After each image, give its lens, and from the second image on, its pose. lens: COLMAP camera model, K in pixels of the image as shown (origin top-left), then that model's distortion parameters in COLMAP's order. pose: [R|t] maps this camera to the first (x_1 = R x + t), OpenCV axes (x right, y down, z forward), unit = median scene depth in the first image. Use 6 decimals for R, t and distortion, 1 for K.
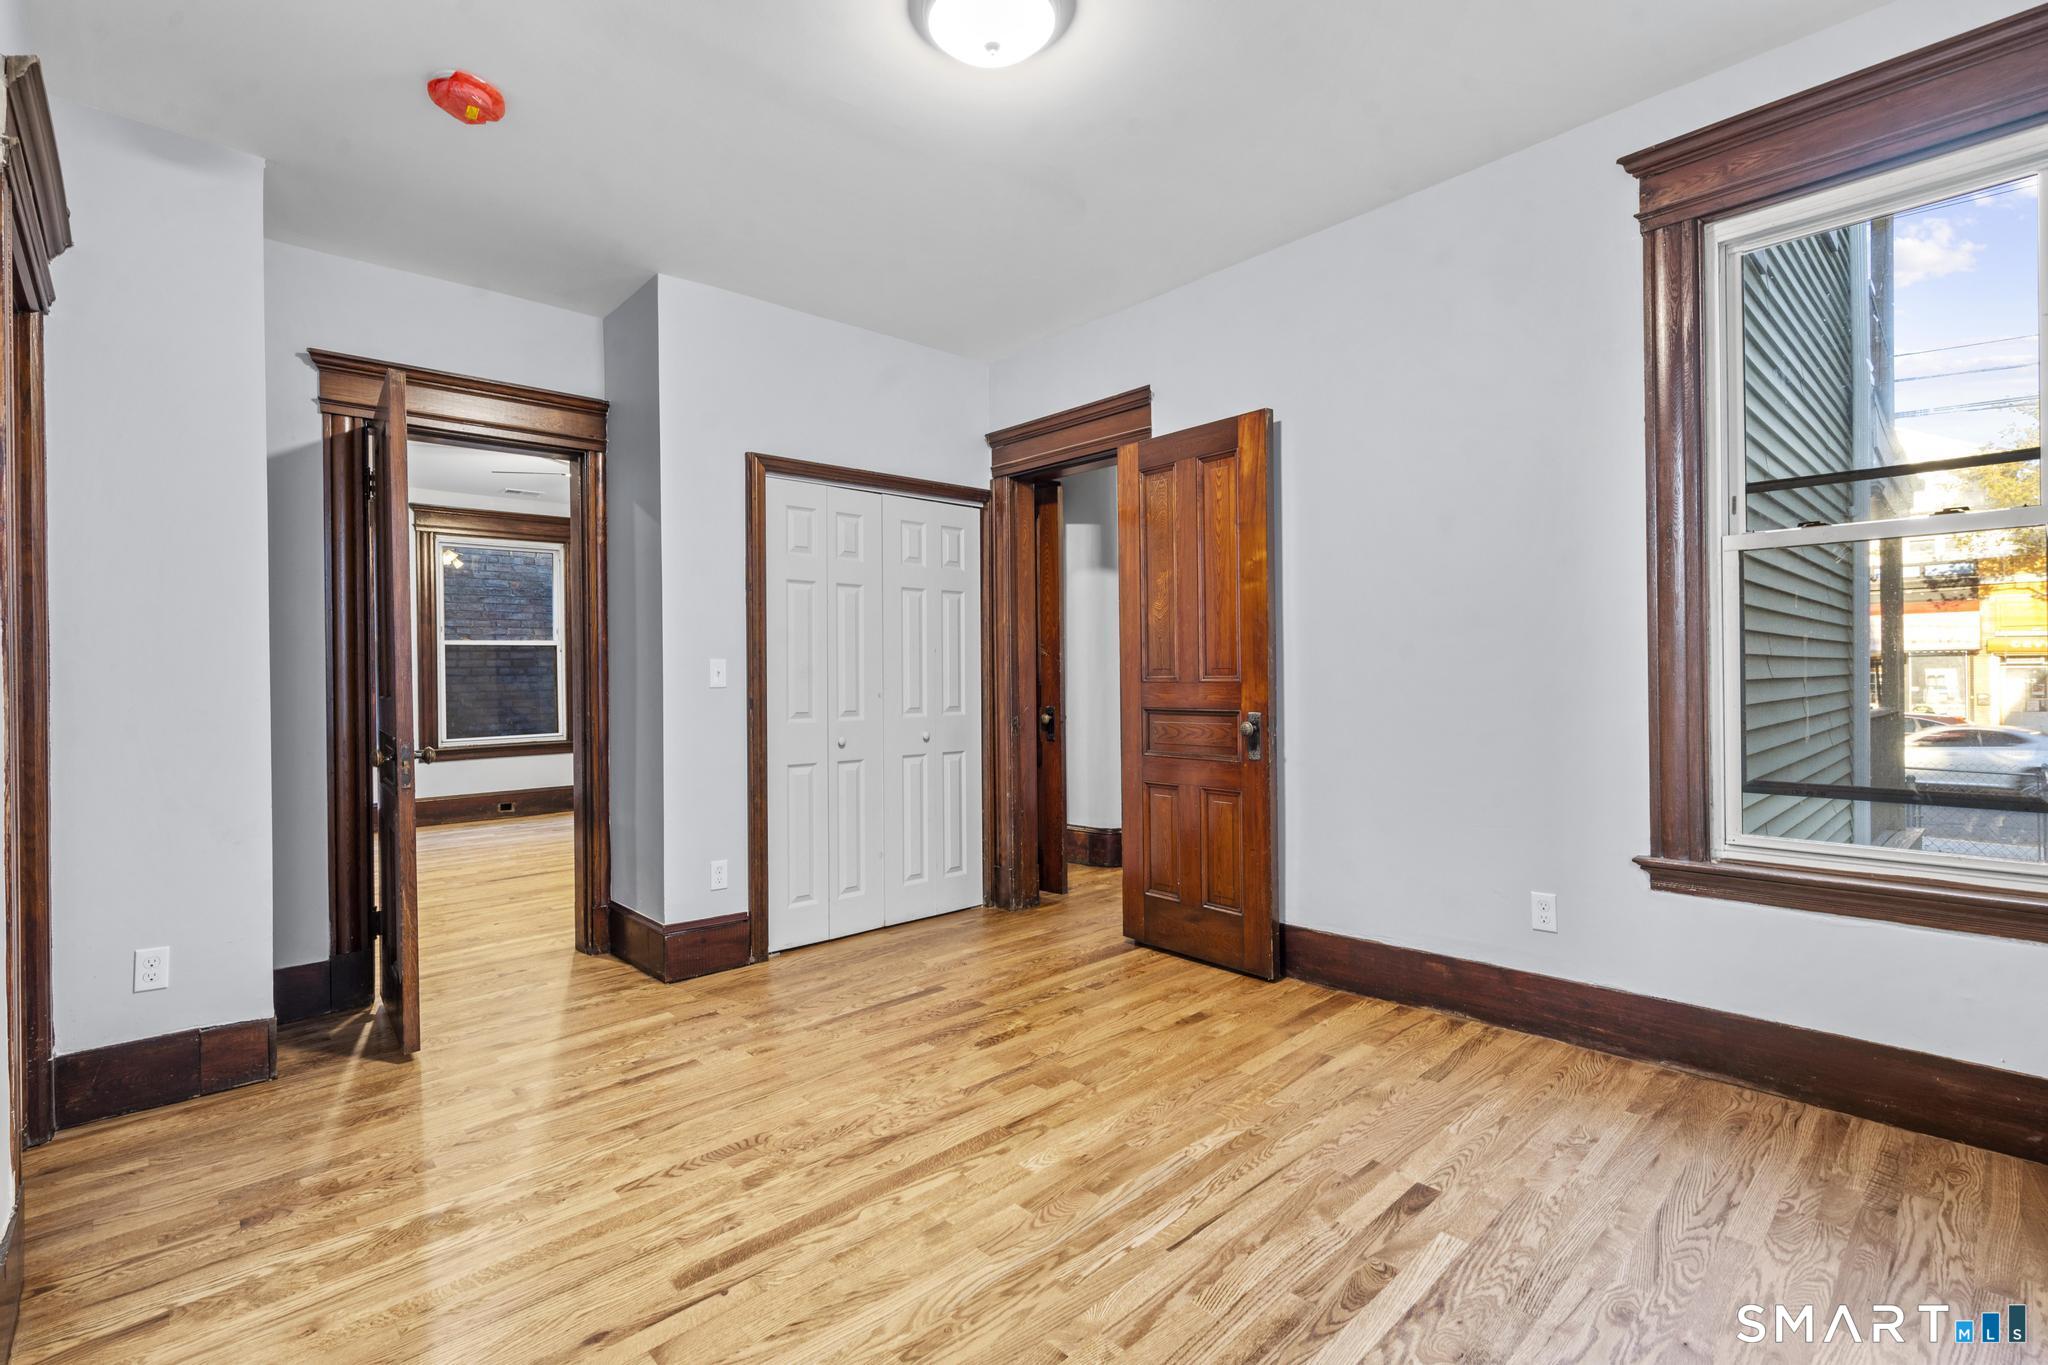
lens RADIAL K [[940.3, 0, 1010.3], [0, 940.3, 673.1], [0, 0, 1]] dist [0.001271, 0.000623]
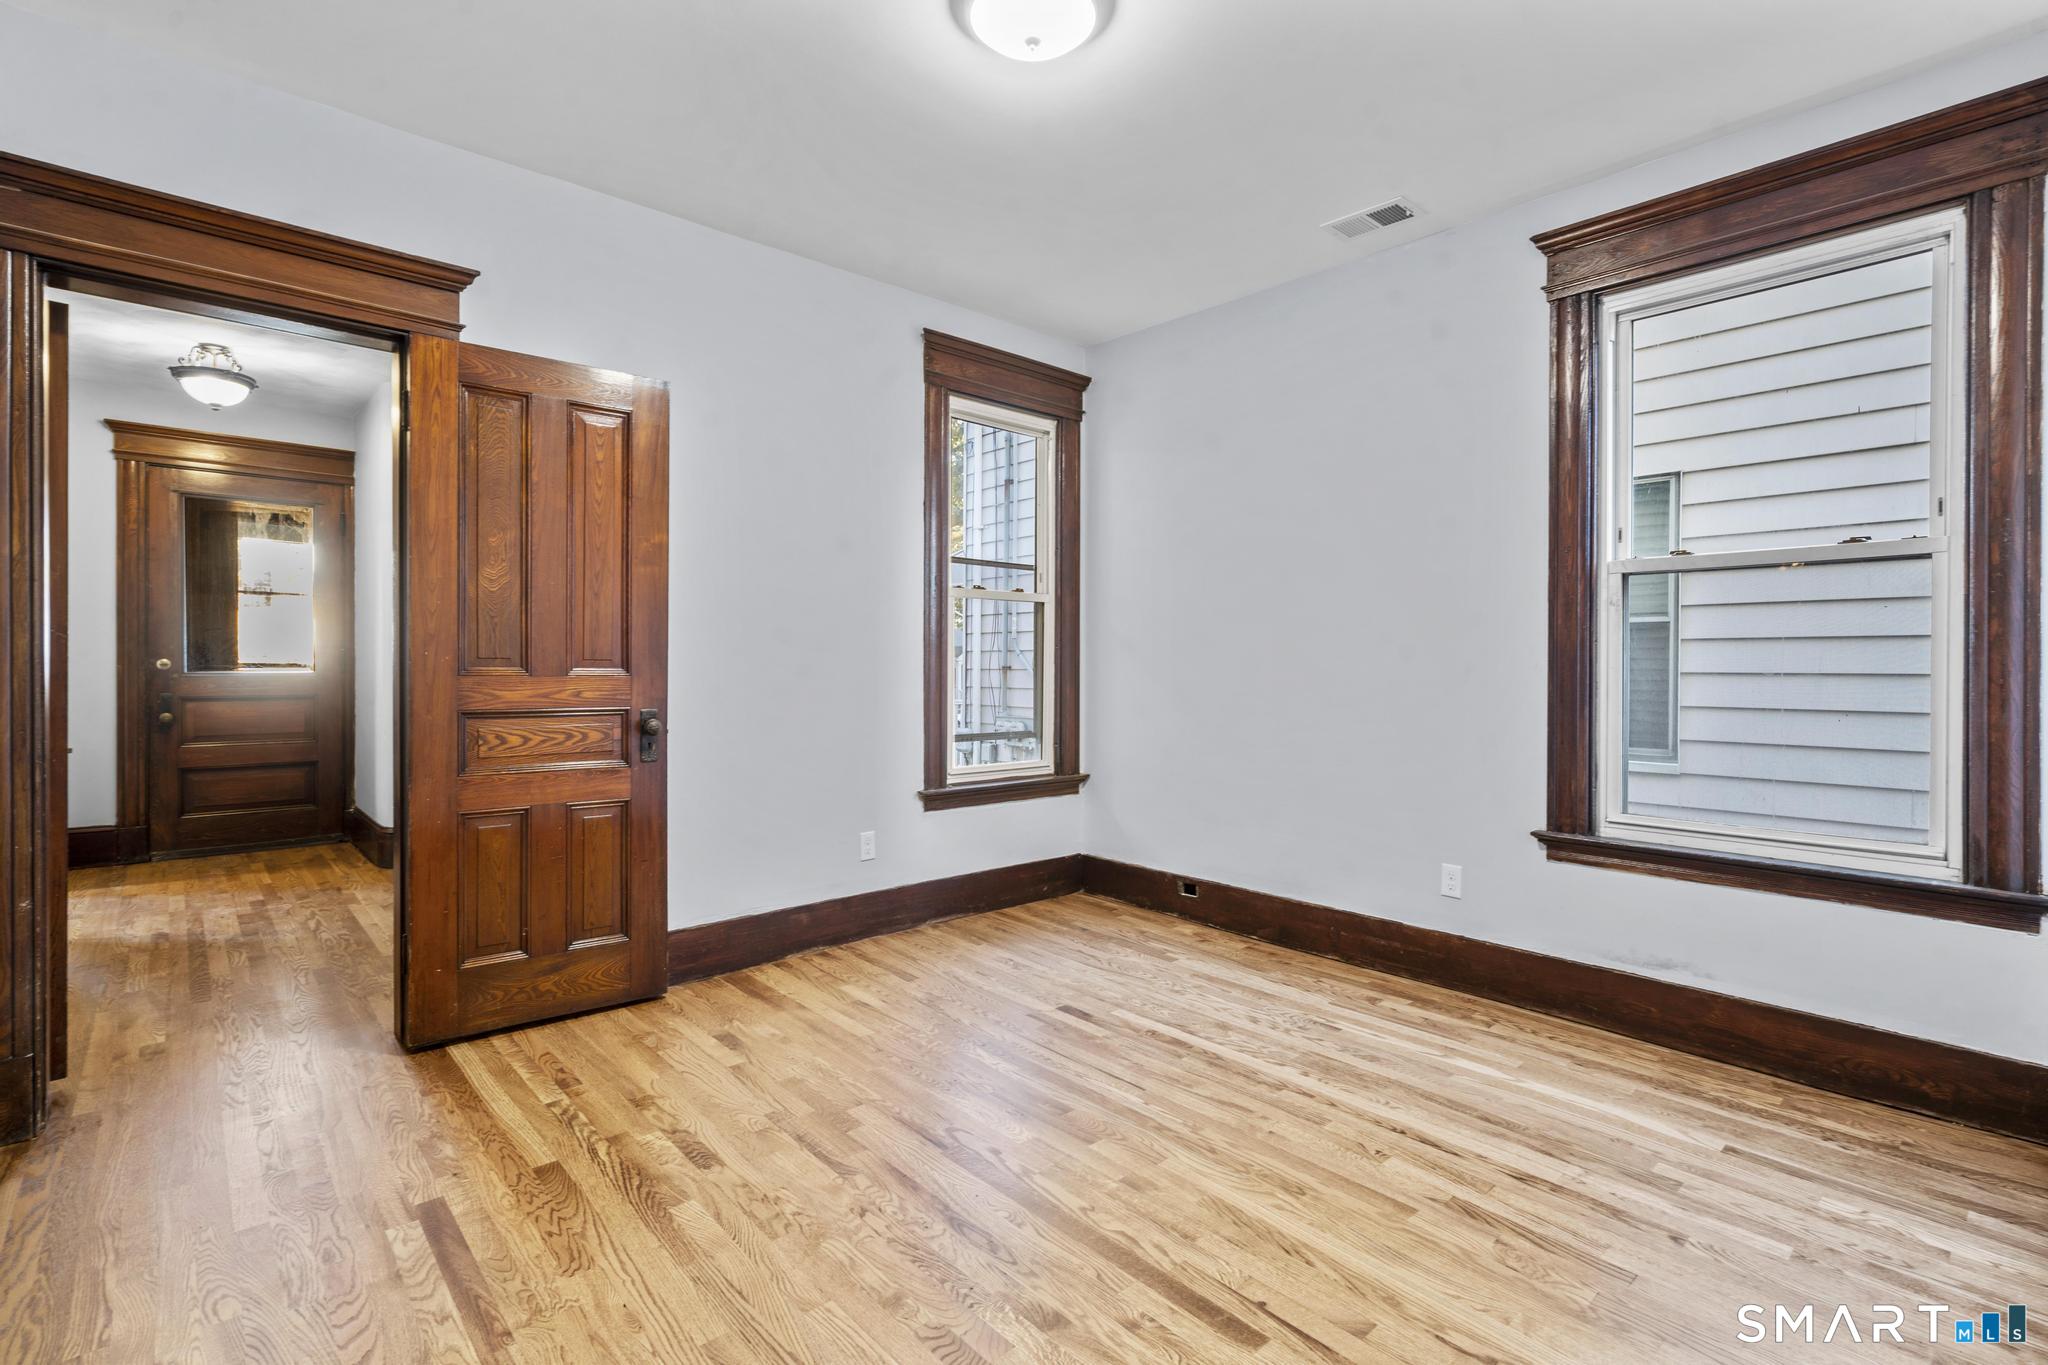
lens RADIAL K [[947.9, 0, 1014.4], [0, 947.9, 680.0], [0, 0, 1]] dist [0.000282, 0.000638]
pose [[0.005966, 0.003078, 0.999977, -0.834738], [-0.006475, 0.999974, -0.003039, 0.018649], [-0.999961, -0.006456, 0.005986, 0.820790]]
